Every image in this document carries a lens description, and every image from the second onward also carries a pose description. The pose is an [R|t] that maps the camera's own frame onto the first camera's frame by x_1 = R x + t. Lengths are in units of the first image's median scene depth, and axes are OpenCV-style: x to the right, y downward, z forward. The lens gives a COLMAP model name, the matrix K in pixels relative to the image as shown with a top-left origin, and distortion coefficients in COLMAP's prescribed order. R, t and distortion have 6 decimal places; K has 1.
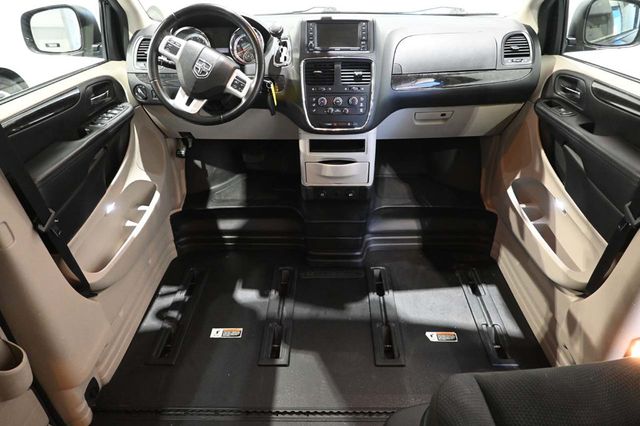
lens RADIAL K [[440.1, 0, 318.1], [0, 440.1, 216.9], [0, 0, 1]] dist [0.006404, -0.003111]
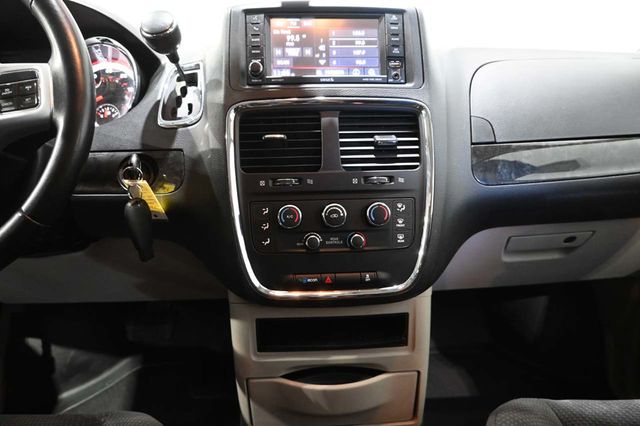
lens RADIAL K [[440.1, 0, 318.3], [0, 440.1, 214.9], [0, 0, 1]] dist [0.006404, -0.003111]
pose [[0.997765, -0.020783, 0.063508, 0.010394], [0.035842, 0.968571, -0.246140, -0.173316], [-0.056397, 0.247866, 0.967151, 0.649904]]
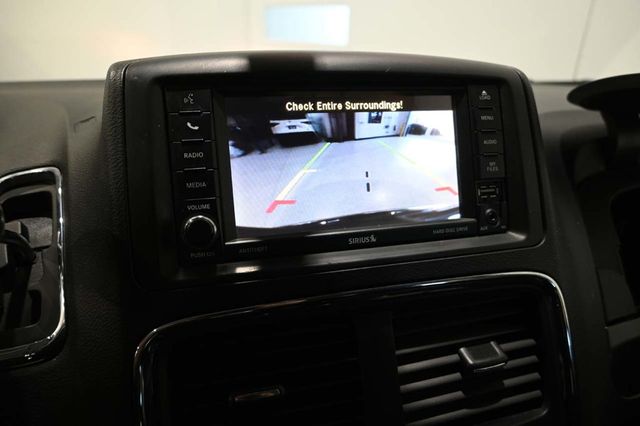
lens RADIAL K [[440.1, 0, 323.0], [0, 440.1, 214.0], [0, 0, 1]] dist [0.006404, -0.003111]
pose [[0.958336, -0.078886, 0.274533, -0.015736], [0.122333, 0.981854, -0.144906, -0.358219], [-0.258121, 0.172453, 0.950597, 0.818960]]
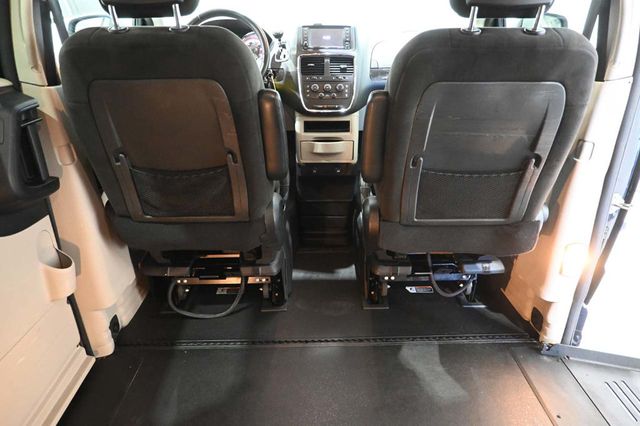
lens RADIAL K [[440.1, 0, 316.5], [0, 440.1, 211.1], [0, 0, 1]] dist [0.006404, -0.003111]
pose [[0.999506, -0.003527, 0.031225, -0.024898], [0.008010, 0.989456, -0.144615, 0.253678], [-0.030386, 0.144793, 0.988995, -0.168391]]
